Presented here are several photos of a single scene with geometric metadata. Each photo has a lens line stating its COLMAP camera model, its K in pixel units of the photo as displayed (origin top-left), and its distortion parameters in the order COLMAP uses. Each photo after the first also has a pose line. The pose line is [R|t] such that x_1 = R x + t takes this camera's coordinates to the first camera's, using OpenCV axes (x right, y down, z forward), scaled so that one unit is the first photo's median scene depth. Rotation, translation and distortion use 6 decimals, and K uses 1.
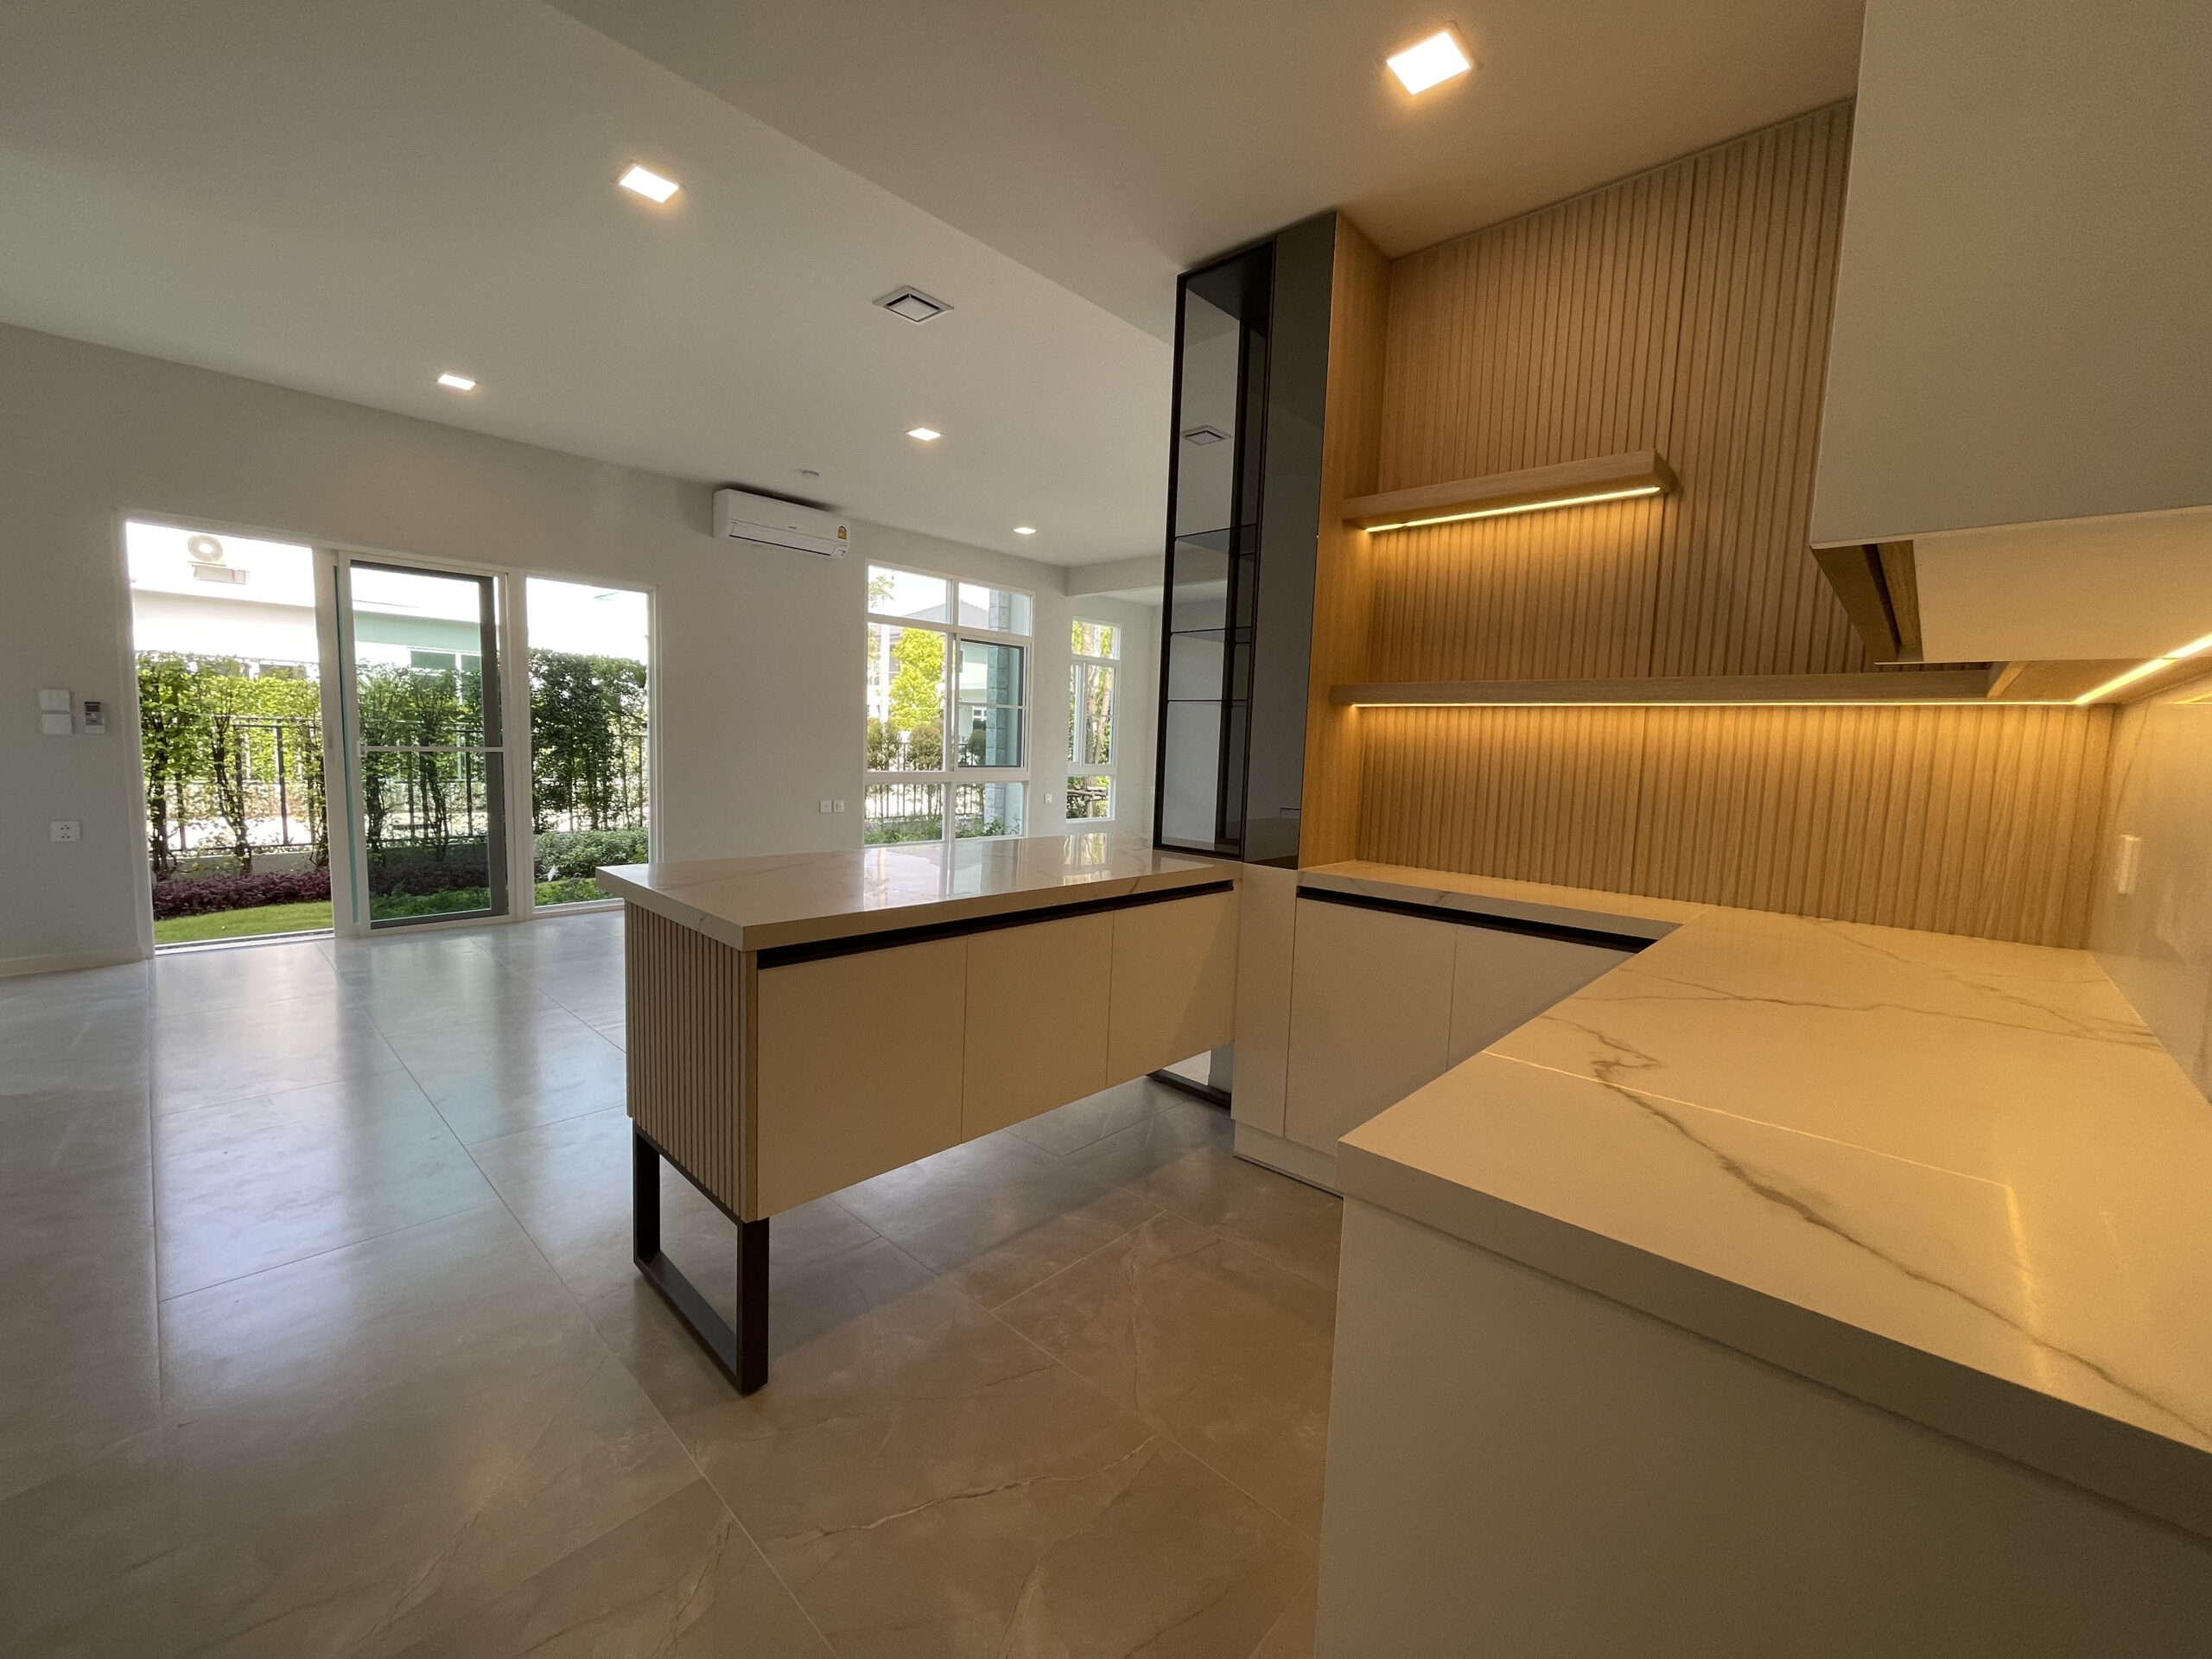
lens RADIAL K [[885.8, 0, 1109.6], [0, 885.8, 829.0], [0, 0, 1]] dist [0.011847, -0.000058]
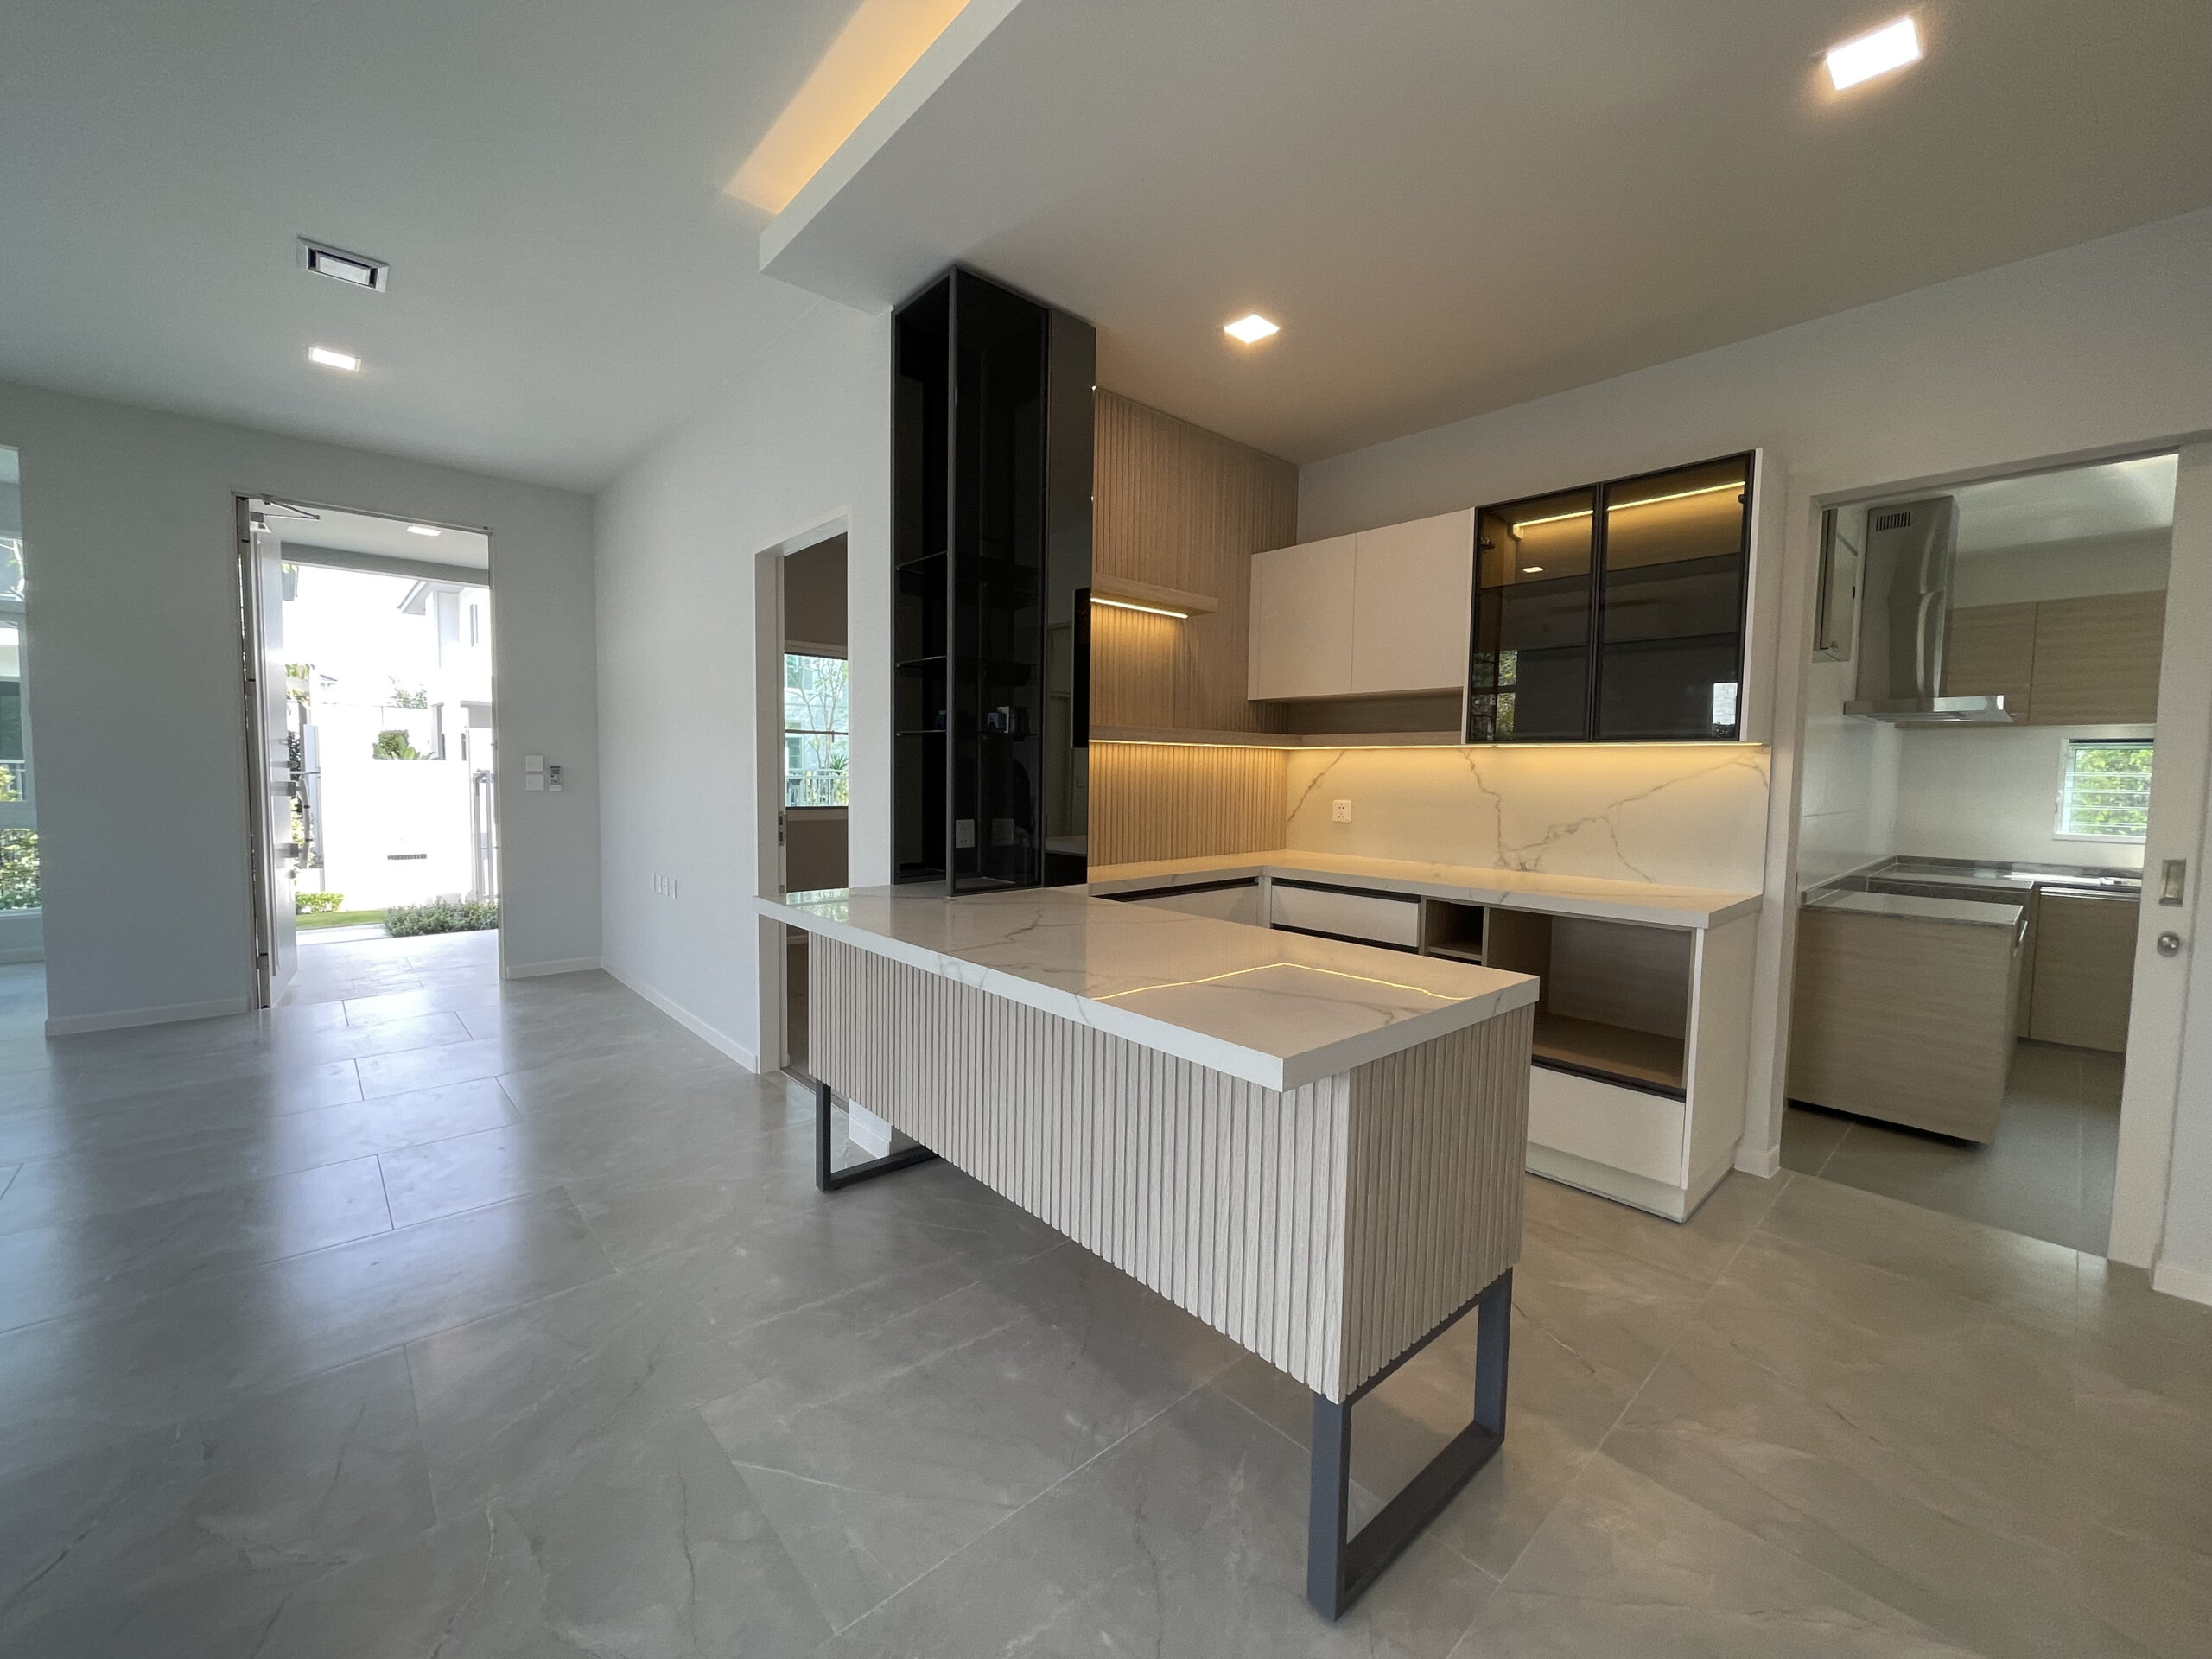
lens RADIAL K [[885.8, 0, 1109.6], [0, 885.8, 829.0], [0, 0, 1]] dist [0.011847, -0.000058]
pose [[0.080527, -0.093186, 0.992387, -0.951874], [0.085115, 0.992627, 0.086302, -0.123520], [-0.993112, 0.077517, 0.087865, 0.892073]]
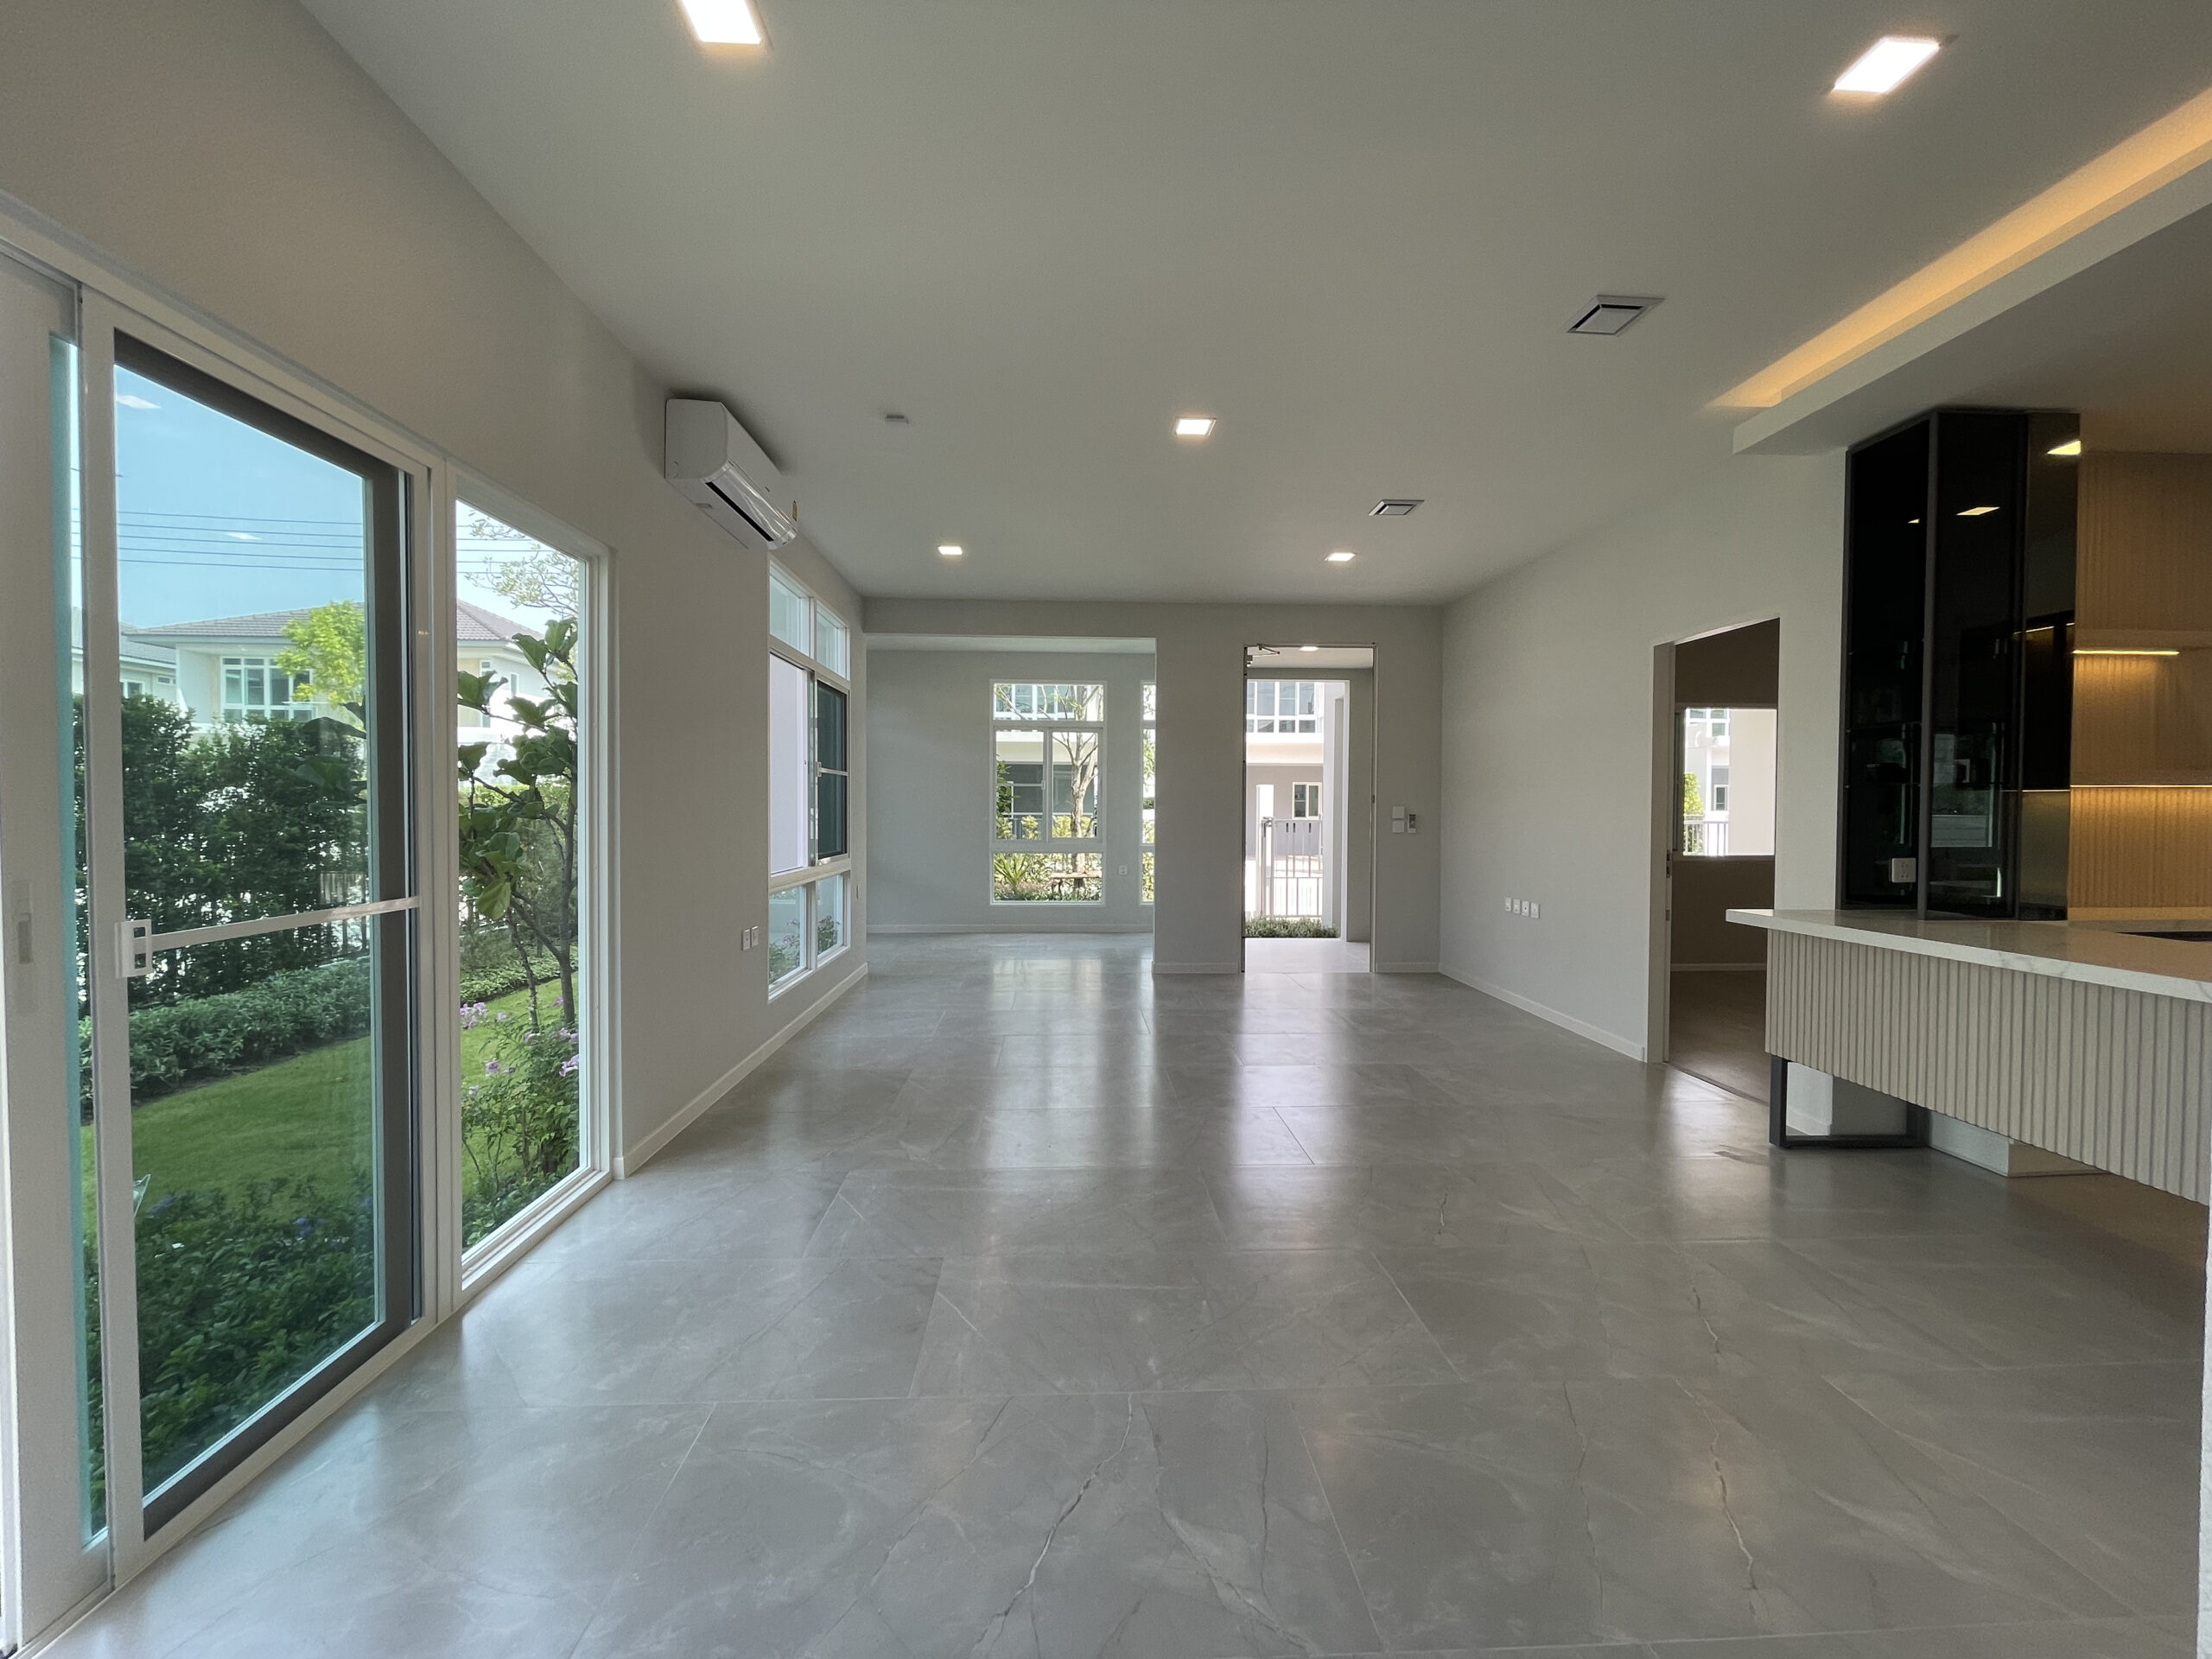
lens RADIAL K [[885.8, 0, 1109.6], [0, 885.8, 829.0], [0, 0, 1]] dist [0.011847, -0.000058]
pose [[0.714845, -0.044856, 0.697843, -1.657303], [0.089280, 0.995628, -0.027459, -0.169027], [-0.693560, 0.081932, 0.715724, 1.064715]]
